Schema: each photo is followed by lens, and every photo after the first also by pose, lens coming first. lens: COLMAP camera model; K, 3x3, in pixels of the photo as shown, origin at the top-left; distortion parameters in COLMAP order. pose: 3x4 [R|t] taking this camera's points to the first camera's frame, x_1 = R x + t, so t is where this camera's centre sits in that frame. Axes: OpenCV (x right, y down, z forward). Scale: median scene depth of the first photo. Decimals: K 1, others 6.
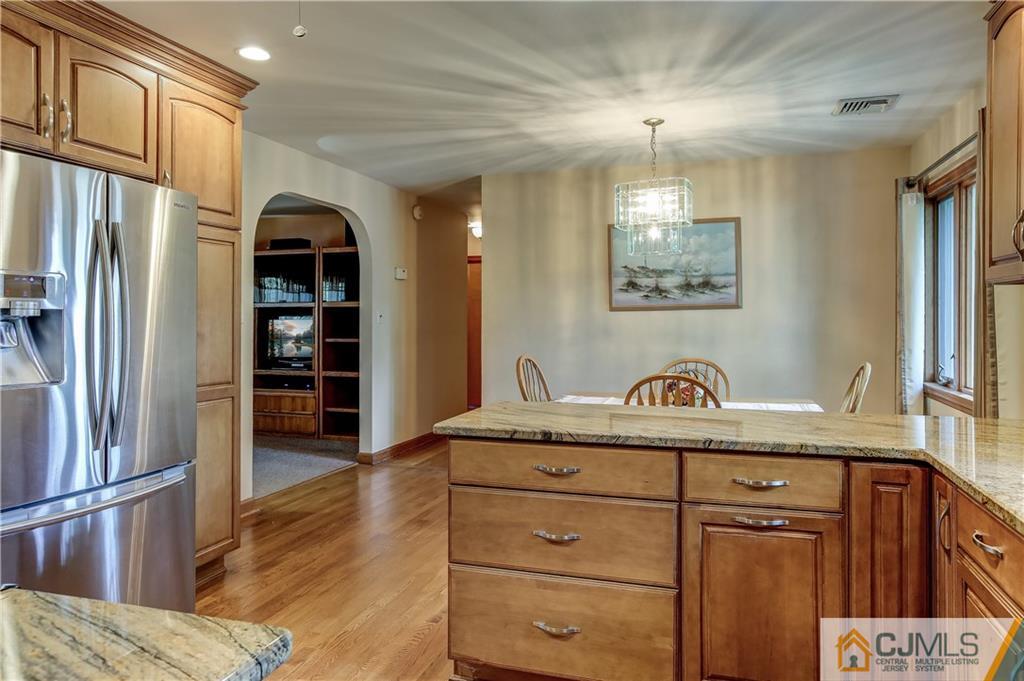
lens RADIAL K [[705.2, 0, 512.9], [0, 705.2, 310.5], [0, 0, 1]] dist [0.000255, 0.001436]
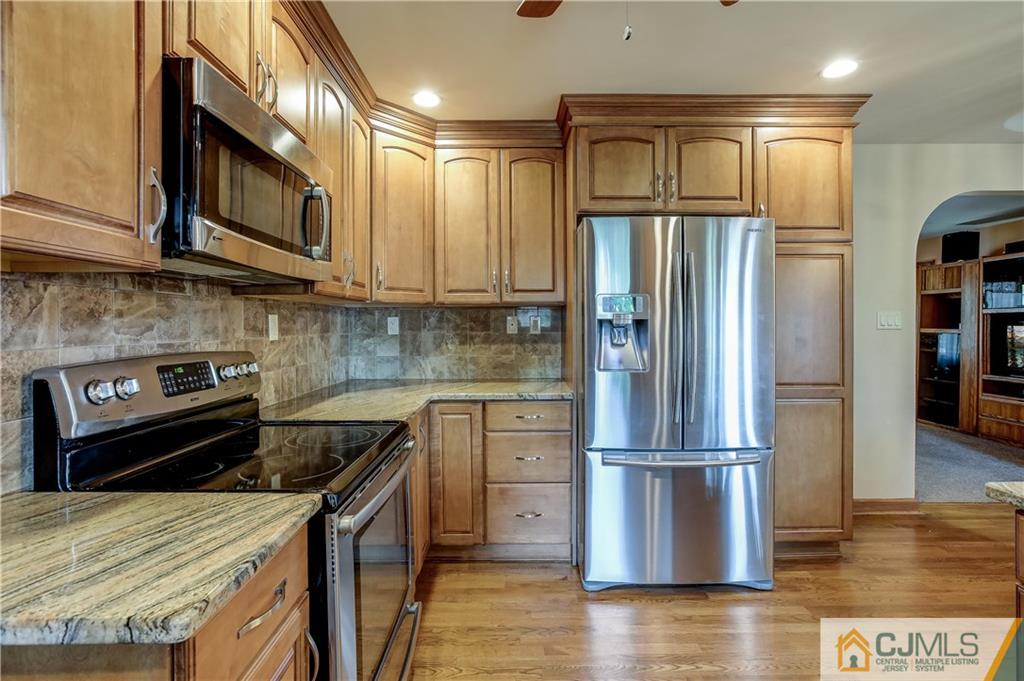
lens RADIAL K [[464.2, 0, 510.2], [0, 464.2, 323.3], [0, 0, 1]] dist [-0.011210, 0.000634]
pose [[0.296583, -0.001818, -0.955005, 0.111528], [0.011617, 0.999931, 0.001705, 0.000991], [0.954937, -0.011600, 0.296583, 0.279553]]
